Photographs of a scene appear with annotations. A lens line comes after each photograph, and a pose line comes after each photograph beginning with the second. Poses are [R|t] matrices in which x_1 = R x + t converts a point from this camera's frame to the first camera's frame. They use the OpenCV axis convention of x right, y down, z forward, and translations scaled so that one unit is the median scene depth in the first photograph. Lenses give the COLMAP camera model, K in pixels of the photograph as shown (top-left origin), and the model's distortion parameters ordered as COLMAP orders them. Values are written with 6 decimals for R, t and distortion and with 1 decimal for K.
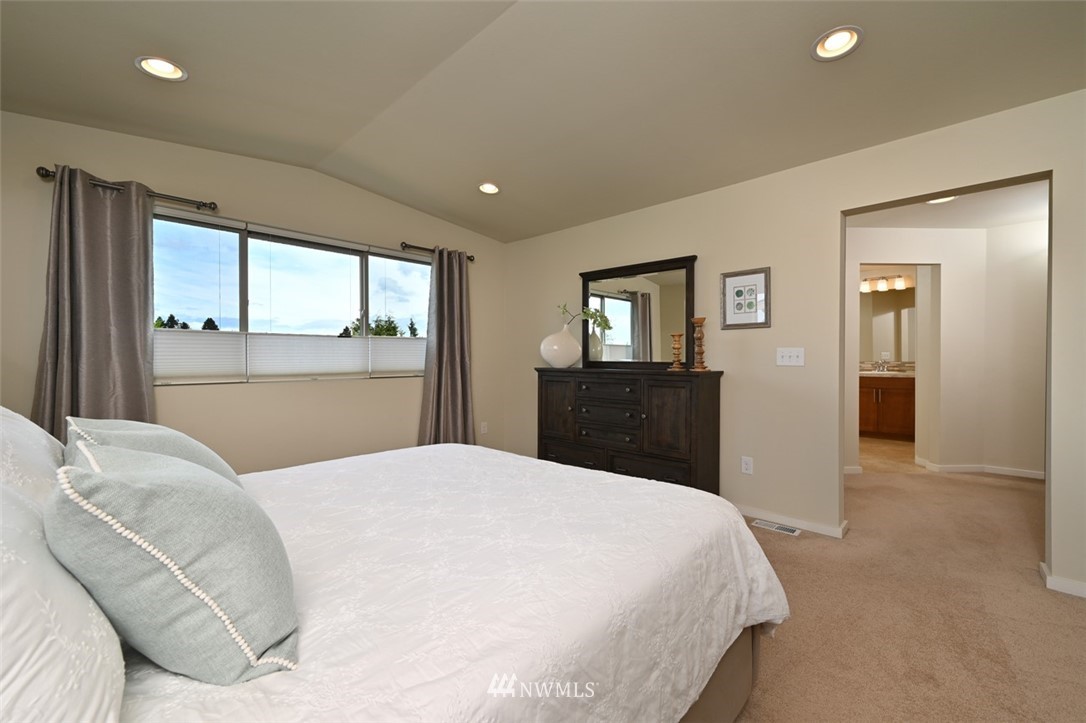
lens RADIAL K [[461.5, 0, 526.2], [0, 461.5, 360.8], [0, 0, 1]] dist [-0.000200, -0.000005]
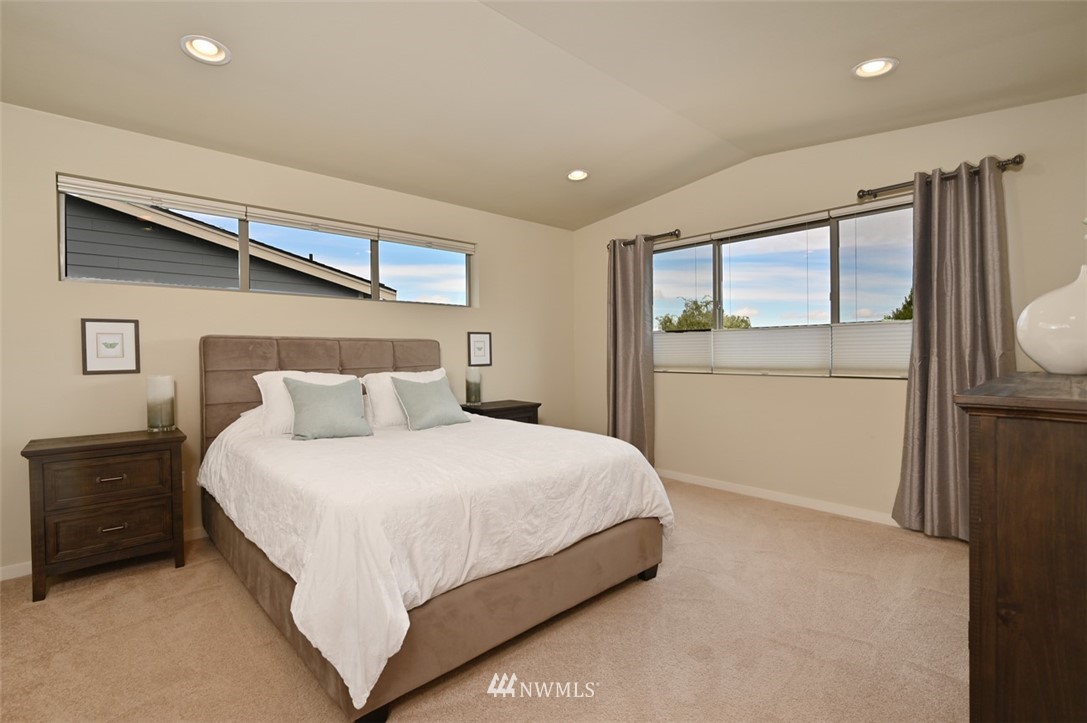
lens RADIAL K [[488.9, 0, 543.5], [0, 488.9, 361.5], [0, 0, 1]] dist [0.000567, 0.000215]
pose [[-0.064934, 0.018907, -0.997710, 0.636681], [-0.000663, 0.999819, 0.018990, -0.005248], [0.997889, 0.001895, -0.064910, 0.665637]]
